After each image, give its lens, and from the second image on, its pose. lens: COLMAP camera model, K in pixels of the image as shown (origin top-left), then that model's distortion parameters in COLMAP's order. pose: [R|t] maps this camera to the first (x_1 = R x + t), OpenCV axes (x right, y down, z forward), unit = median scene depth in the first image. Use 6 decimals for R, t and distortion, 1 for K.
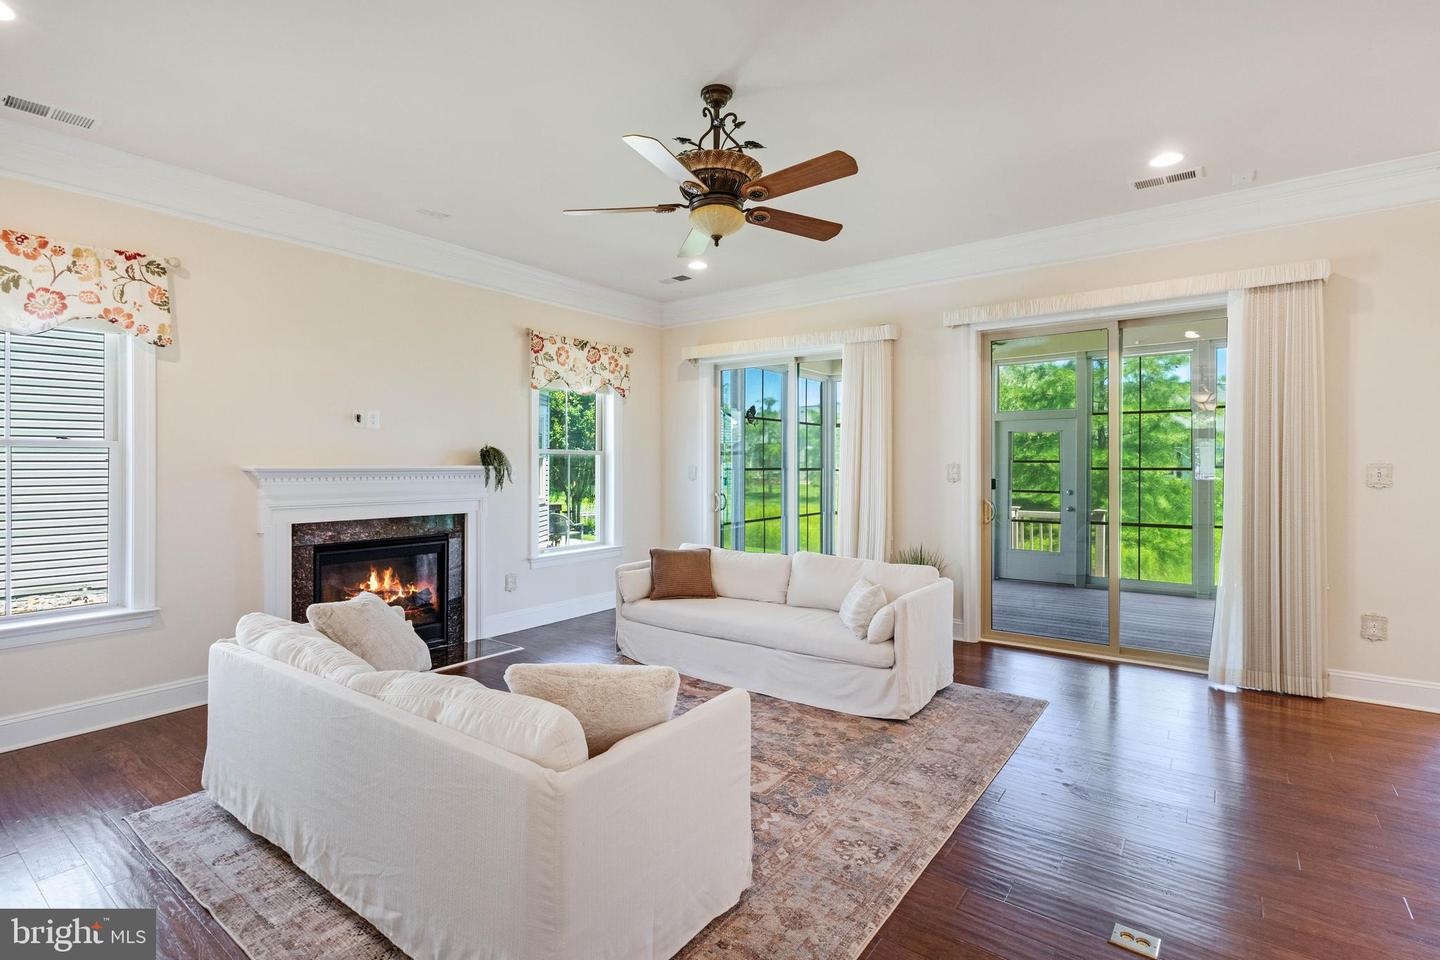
lens RADIAL K [[674.1, 0, 724.8], [0, 674.1, 466.5], [0, 0, 1]] dist [0.001753, 0.003590]
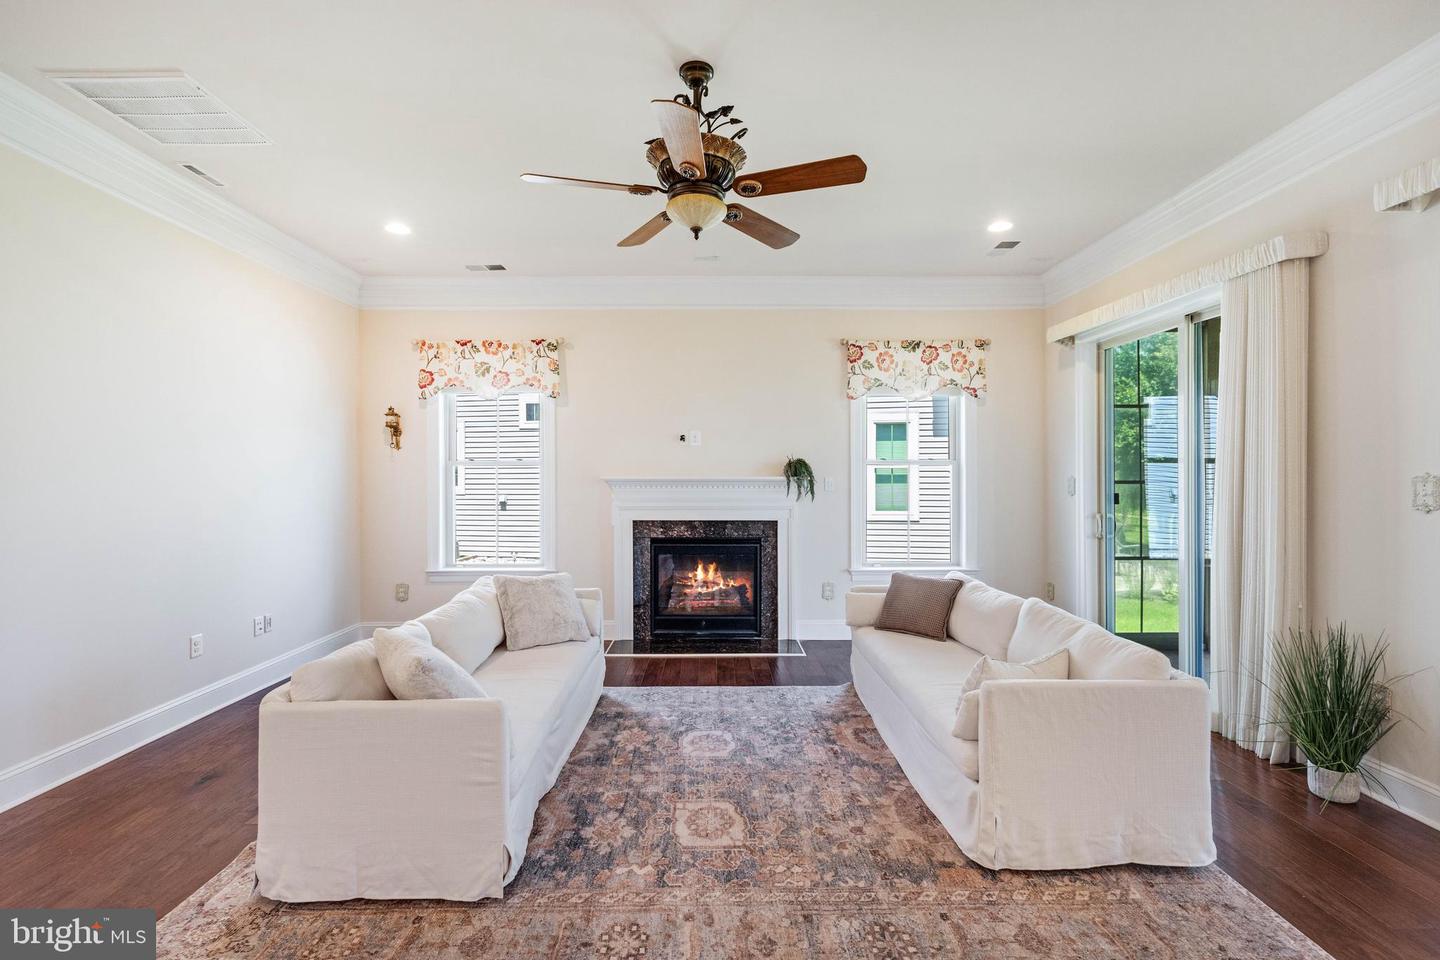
lens RADIAL K [[674.1, 0, 719.0], [0, 674.1, 482.7], [0, 0, 1]] dist [0.001753, 0.003590]
pose [[0.604885, 0.010085, -0.796249, 0.518508], [-0.002167, 0.999937, 0.011019, -0.004317], [0.796310, -0.004940, 0.604869, 0.329323]]
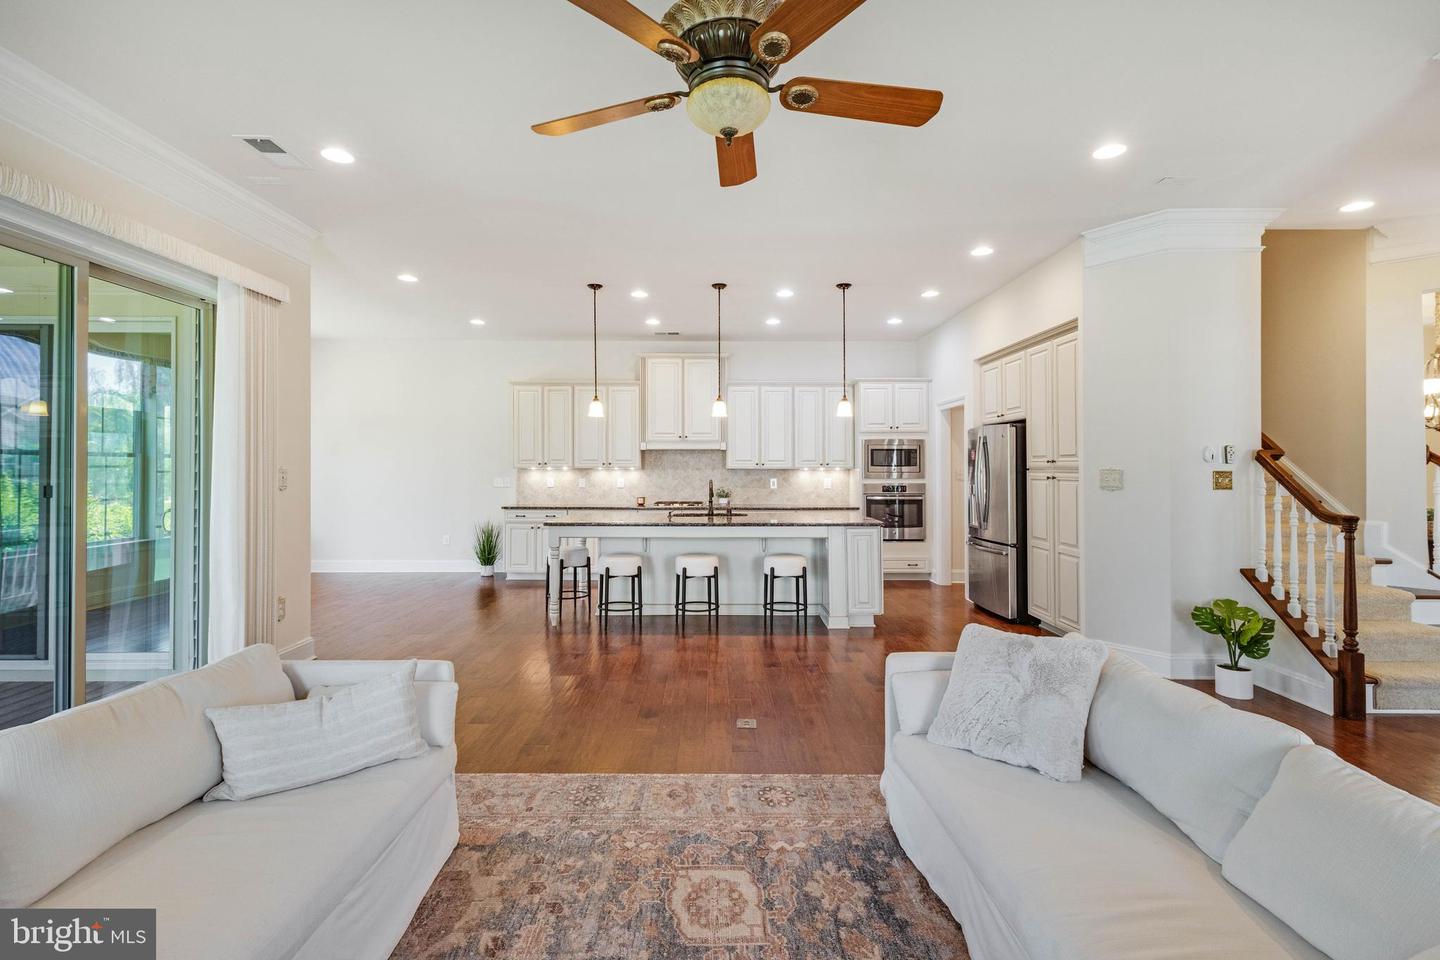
lens RADIAL K [[674.1, 0, 717.9], [0, 674.1, 455.9], [0, 0, 1]] dist [0.001753, 0.003590]
pose [[-0.601773, 0.025416, 0.798263, -0.382728], [0.003879, 0.999575, -0.028901, 0.008429], [-0.798658, -0.014295, -0.601615, 0.997334]]
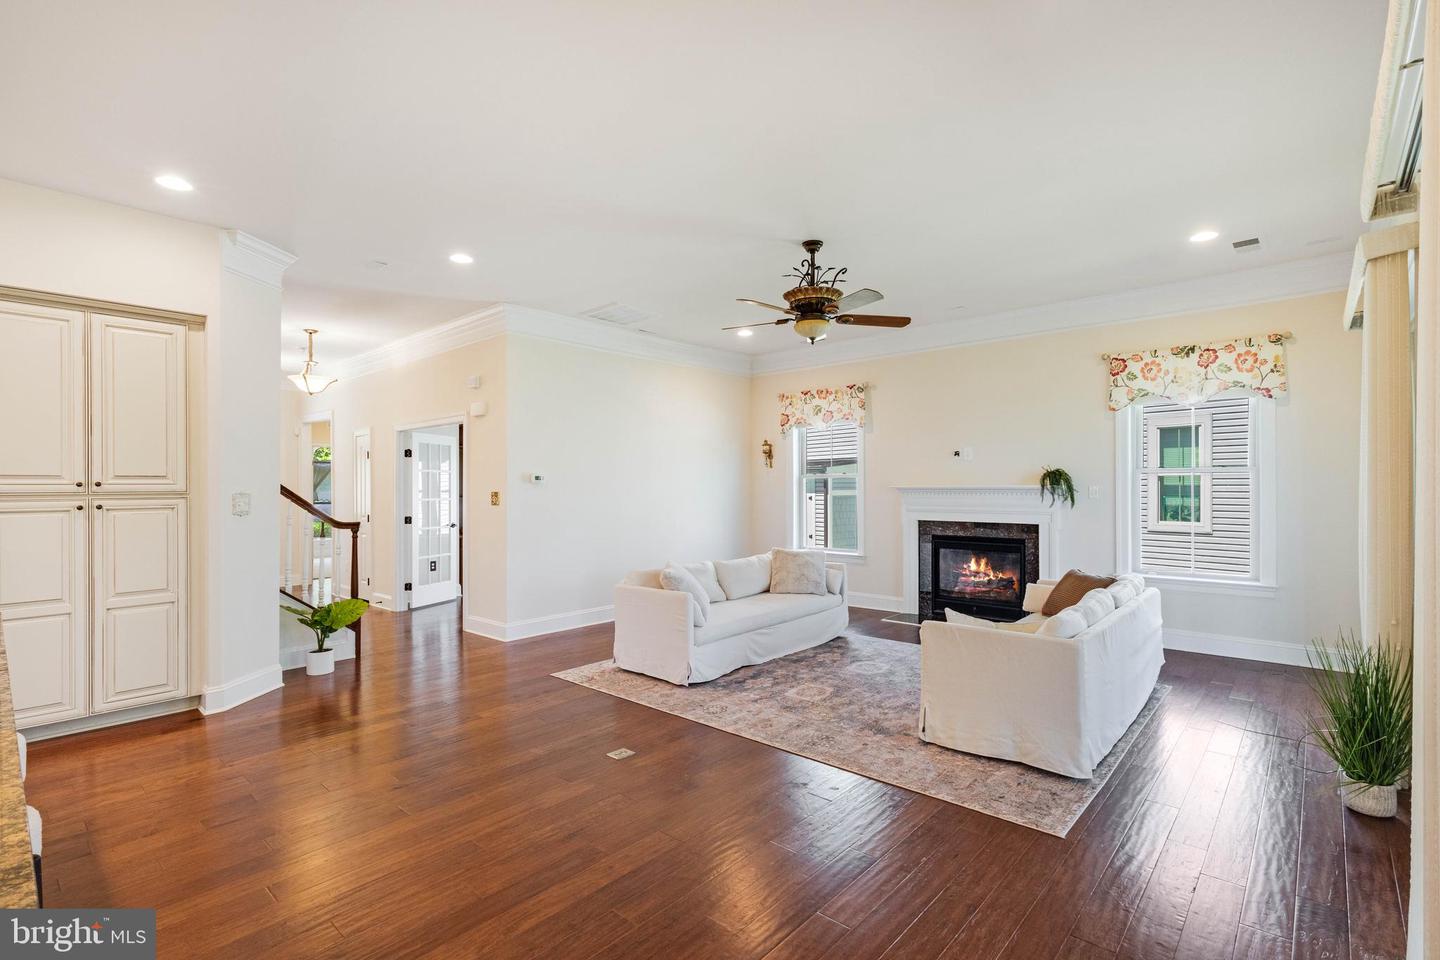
lens RADIAL K [[674.1, 0, 708.6], [0, 674.1, 493.8], [0, 0, 1]] dist [0.001753, 0.003590]
pose [[-0.100669, 0.016637, -0.994781, 1.079904], [0.004818, 0.999857, 0.016234, -0.010341], [0.994908, -0.003159, -0.100735, 0.647548]]
